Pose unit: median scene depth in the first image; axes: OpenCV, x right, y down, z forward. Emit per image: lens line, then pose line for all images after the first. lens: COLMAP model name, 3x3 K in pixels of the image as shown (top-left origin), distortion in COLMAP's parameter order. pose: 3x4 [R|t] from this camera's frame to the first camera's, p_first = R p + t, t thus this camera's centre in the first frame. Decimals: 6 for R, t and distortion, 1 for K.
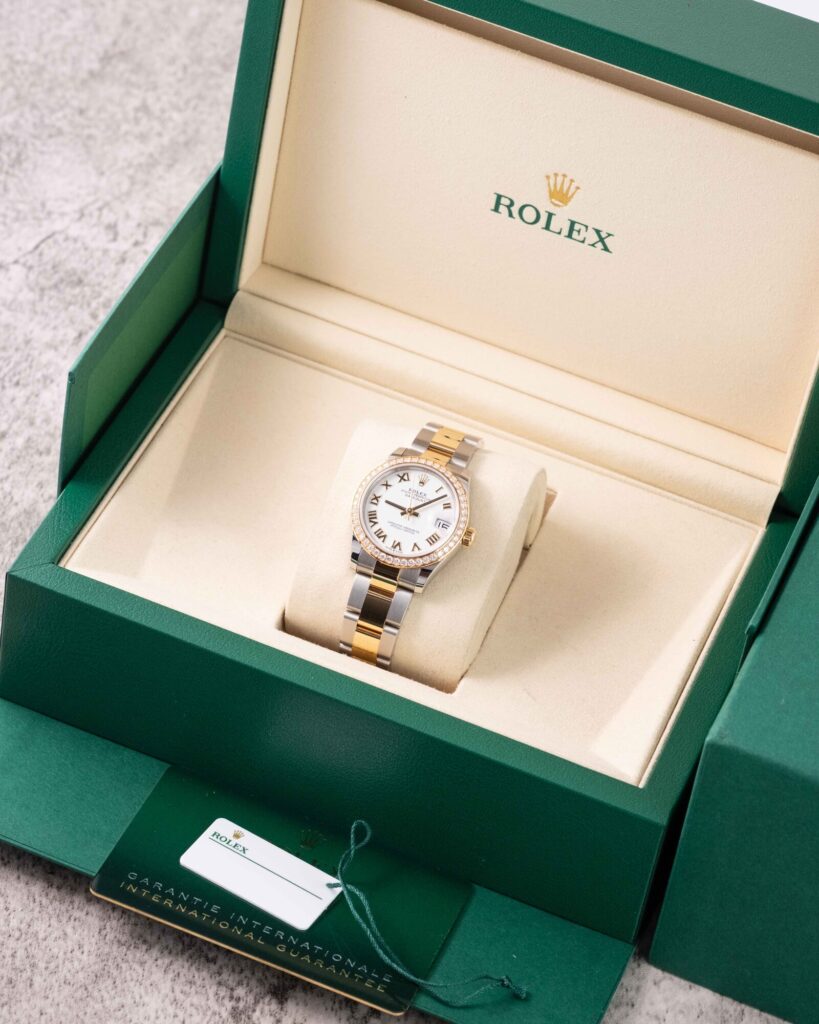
lens RADIAL K [[4010.1, 0, 409.5], [0, 4010.1, 512.0], [0, 0, 1]] dist [0.178290, 1.435676]
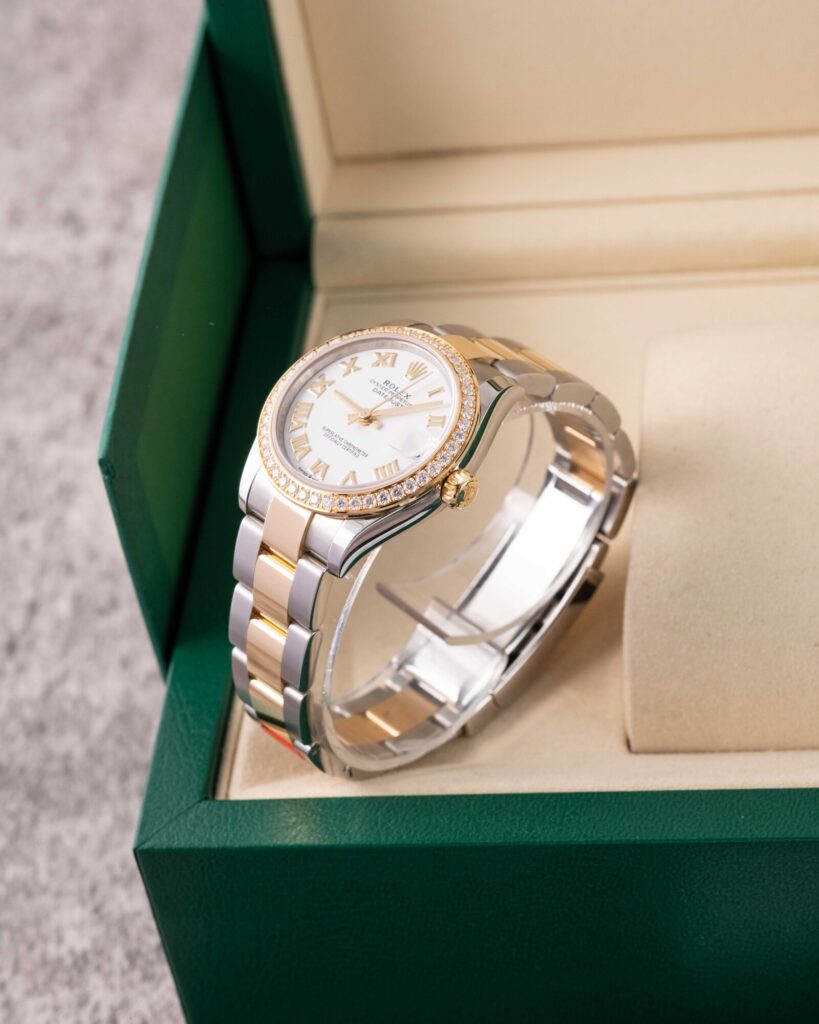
lens RADIAL K [[4010.1, 0, 409.5], [0, 4010.1, 512.0], [0, 0, 1]] dist [0.178290, 1.435676]
pose [[0.925036, -0.379711, -0.011282, -0.042493], [0.379720, 0.925100, -0.001354, -0.011511], [0.010951, -0.003032, 0.999935, 0.458356]]
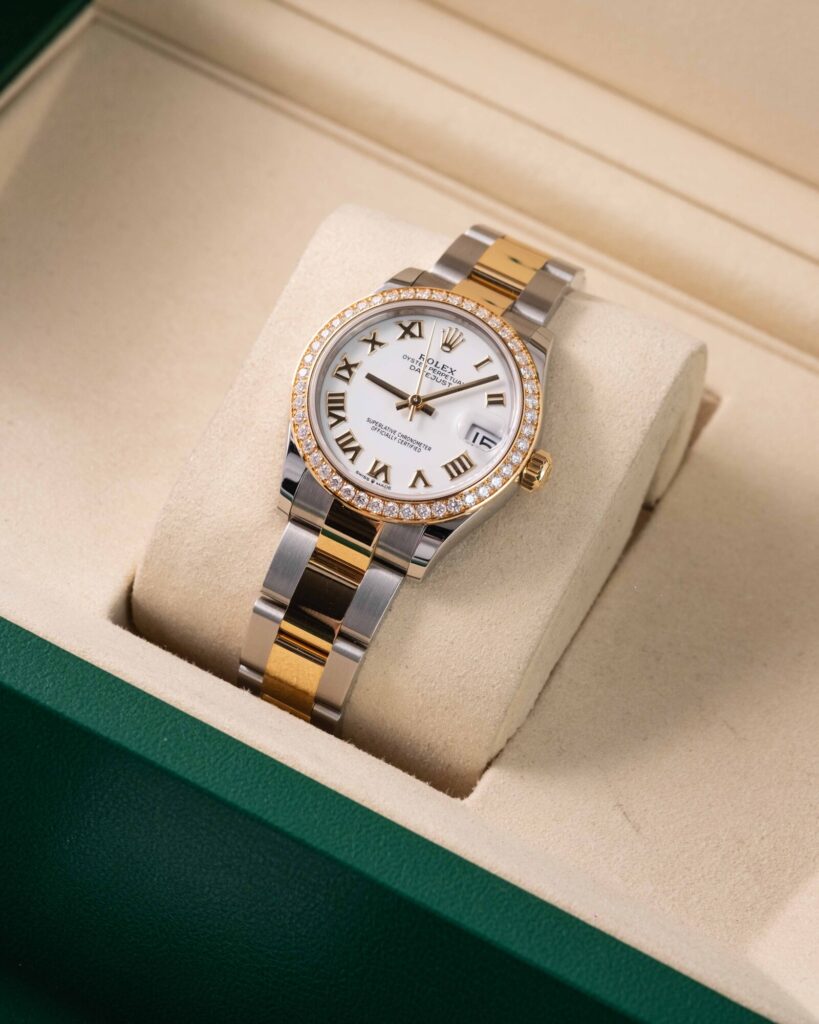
lens RADIAL K [[4010.1, 0, 409.5], [0, 4010.1, 512.0], [0, 0, 1]] dist [0.178290, 1.435676]
pose [[0.994237, 0.106727, -0.010121, 0.005434], [-0.106477, 0.994057, 0.022650, 0.002002], [0.012478, -0.021442, 0.999692, 0.527569]]
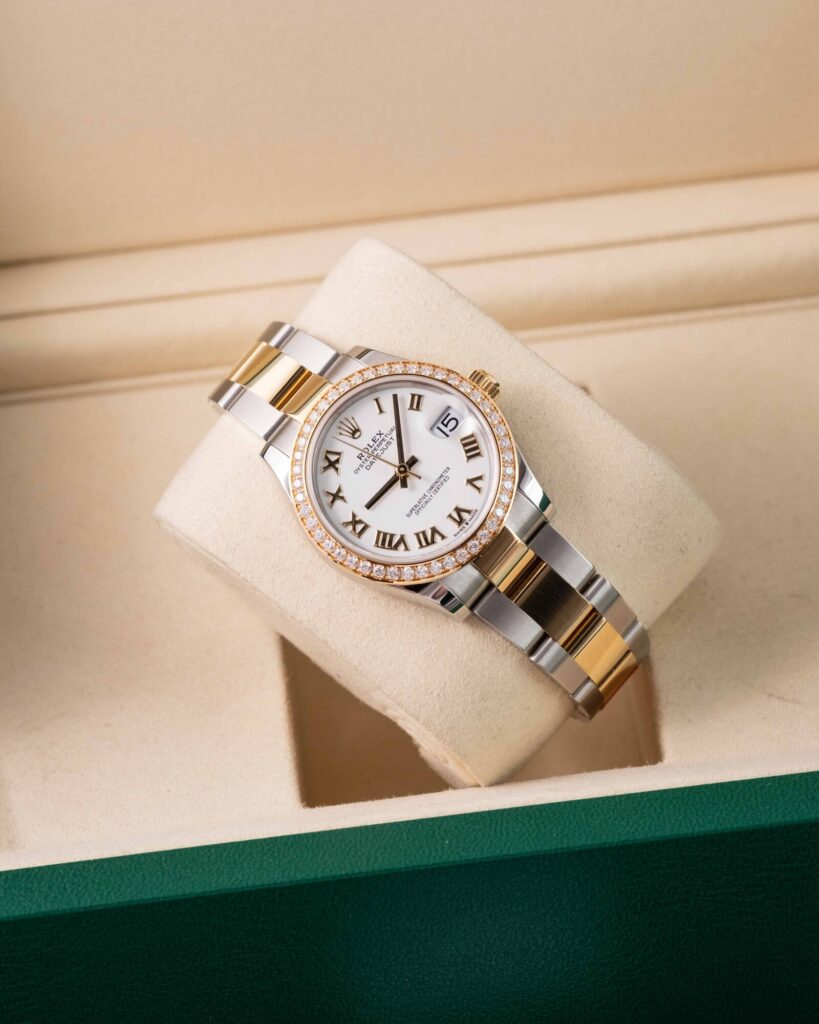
lens RADIAL K [[4010.1, 0, 409.5], [0, 4010.1, 512.0], [0, 0, 1]] dist [0.178290, 1.435676]
pose [[0.871788, -0.437689, 0.220031, -0.120472], [0.453585, 0.890861, -0.025041, 0.013990], [-0.185057, 0.121633, 0.975171, 0.480300]]
